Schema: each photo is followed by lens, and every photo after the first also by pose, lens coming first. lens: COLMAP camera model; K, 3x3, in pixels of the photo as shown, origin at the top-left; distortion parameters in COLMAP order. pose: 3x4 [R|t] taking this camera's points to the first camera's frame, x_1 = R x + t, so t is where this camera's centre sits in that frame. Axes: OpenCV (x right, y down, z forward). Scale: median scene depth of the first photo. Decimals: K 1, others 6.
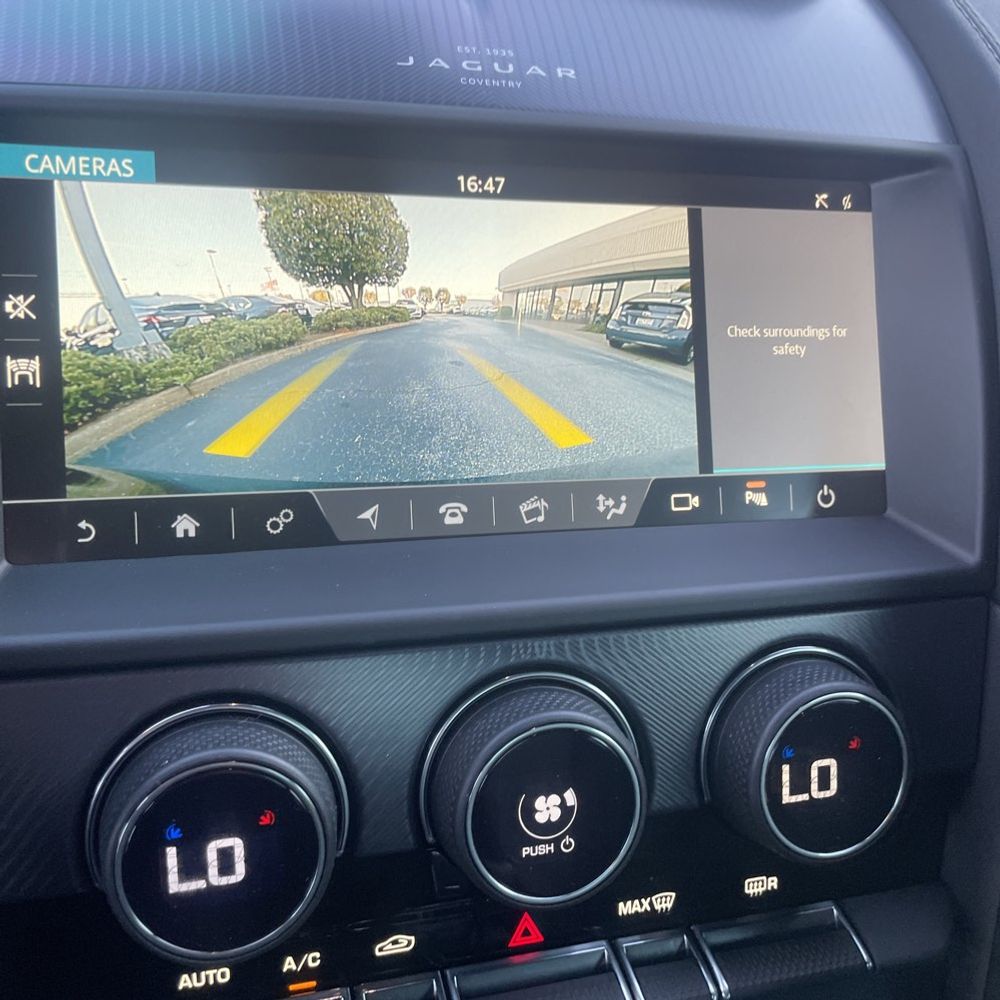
lens RADIAL K [[1004.1, 0, 503.6], [0, 1004.1, 482.4], [0, 0, 1]] dist [0.098659, -0.140943]
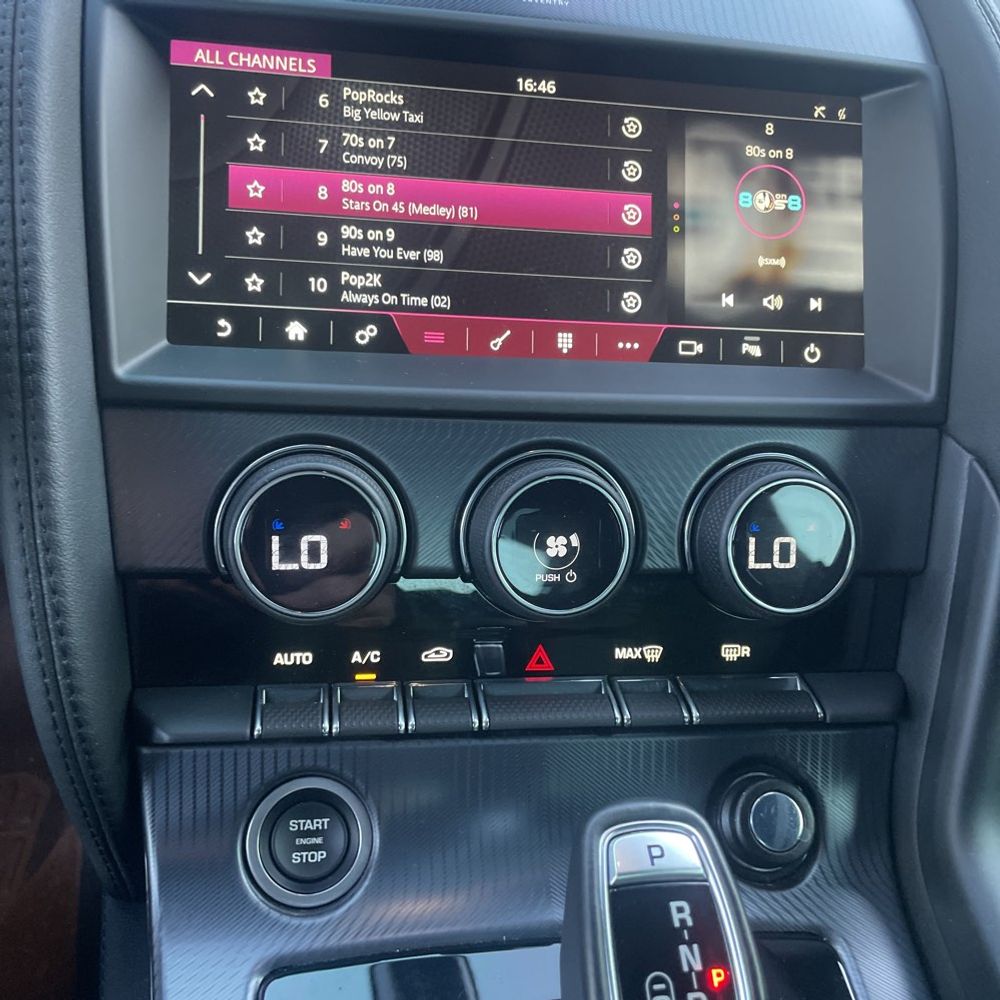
lens RADIAL K [[1004.1, 0, 503.6], [0, 1004.1, 482.4], [0, 0, 1]] dist [0.098659, -0.140943]
pose [[0.994136, 0.045108, -0.098284, 0.090845], [-0.048663, 0.998234, -0.034079, 0.264044], [0.096573, 0.038662, 0.994575, -0.268970]]
